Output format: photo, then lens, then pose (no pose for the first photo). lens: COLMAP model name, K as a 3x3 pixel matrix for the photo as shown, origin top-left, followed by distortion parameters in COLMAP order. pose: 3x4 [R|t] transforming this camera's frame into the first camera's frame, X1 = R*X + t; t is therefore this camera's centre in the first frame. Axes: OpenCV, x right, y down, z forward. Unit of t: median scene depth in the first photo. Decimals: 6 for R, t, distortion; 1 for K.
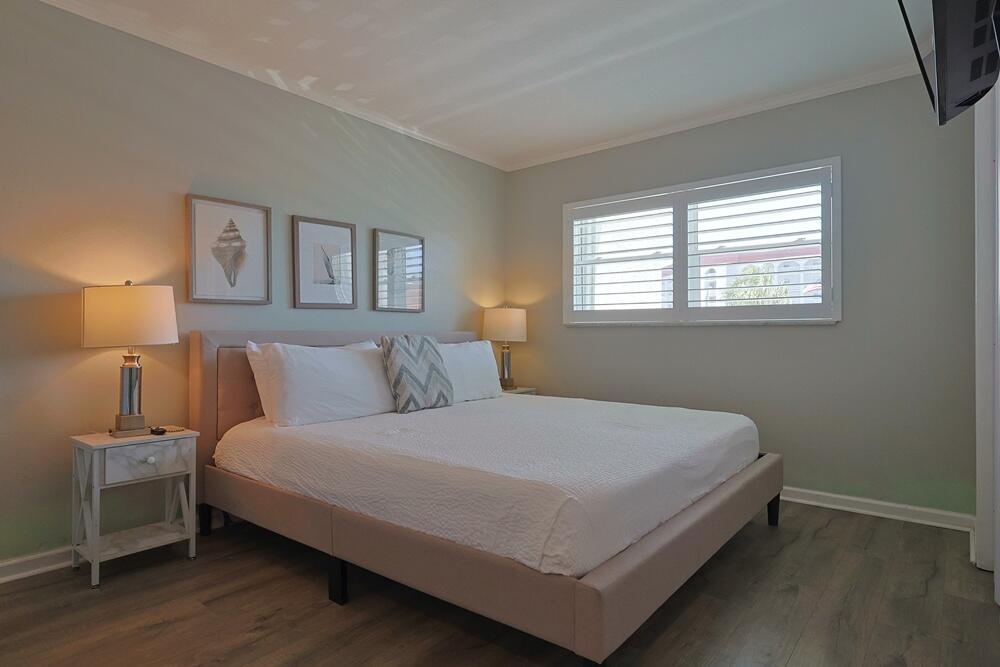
lens RADIAL K [[559.4, 0, 502.0], [0, 559.4, 334.4], [0, 0, 1]] dist [0.002382, 0.000077]
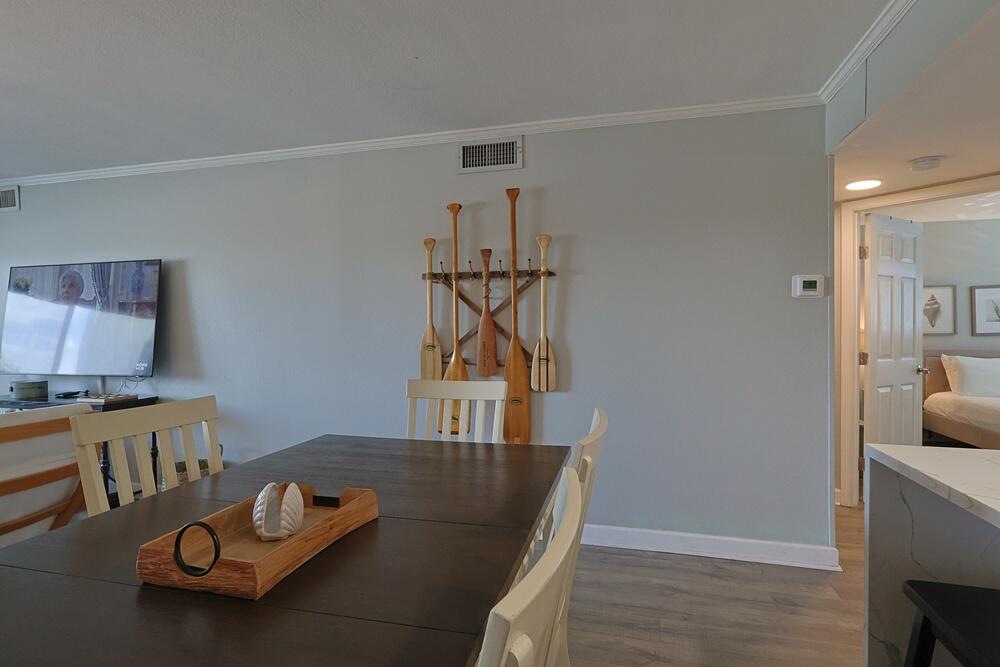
lens RADIAL K [[505.9, 0, 502.3], [0, 505.9, 337.0], [0, 0, 1]] dist [0.000179, -0.000559]
pose [[0.407770, -0.002368, -0.913081, 0.571878], [0.009546, 0.999953, 0.001670, -0.066438], [0.913035, -0.009398, 0.407774, -1.209602]]
